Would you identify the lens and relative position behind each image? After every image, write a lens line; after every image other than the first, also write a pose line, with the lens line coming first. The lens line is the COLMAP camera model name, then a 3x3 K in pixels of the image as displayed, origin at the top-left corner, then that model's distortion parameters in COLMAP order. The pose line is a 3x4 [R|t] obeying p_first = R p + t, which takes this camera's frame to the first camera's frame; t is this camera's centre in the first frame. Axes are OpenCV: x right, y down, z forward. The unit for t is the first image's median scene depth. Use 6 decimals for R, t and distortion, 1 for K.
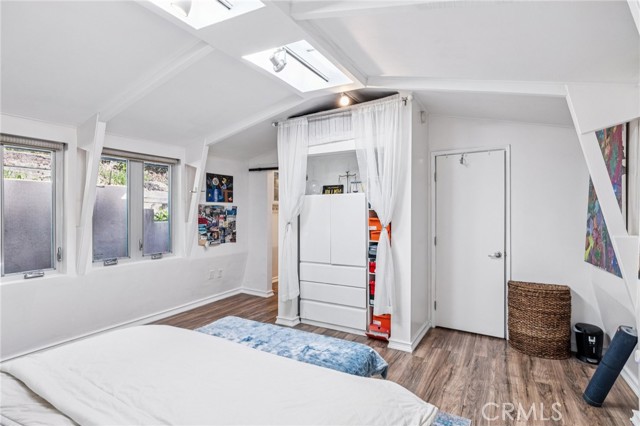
lens RADIAL K [[325.2, 0, 329.2], [0, 325.2, 214.5], [0, 0, 1]] dist [-0.000478, -0.000947]
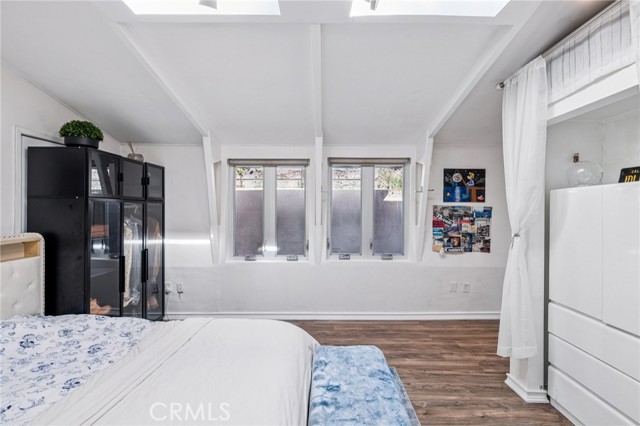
lens RADIAL K [[301.4, 0, 322.9], [0, 301.4, 208.4], [0, 0, 1]] dist [-0.010149, 0.001715]
pose [[0.473610, 0.003428, -0.880728, 0.186332], [-0.016436, 0.999853, -0.004947, -0.013548], [0.880582, 0.016819, 0.473596, 0.350440]]
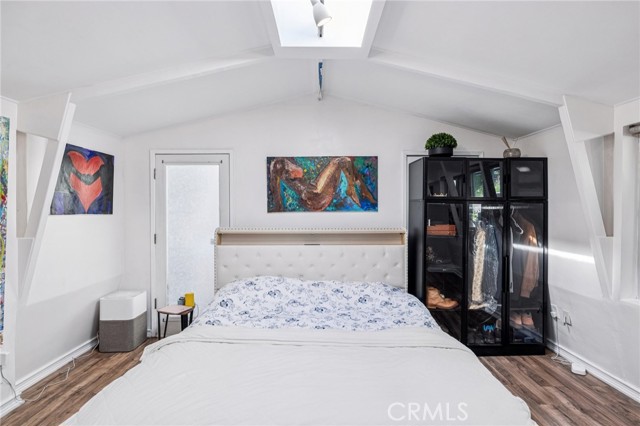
lens RADIAL K [[312.1, 0, 320.9], [0, 312.1, 207.5], [0, 0, 1]] dist [-0.010784, 0.000355]
pose [[-0.882147, 0.000824, -0.470974, 0.000506], [-0.005553, 0.999911, 0.012149, -0.020570], [0.470942, 0.013332, -0.882063, 0.733181]]
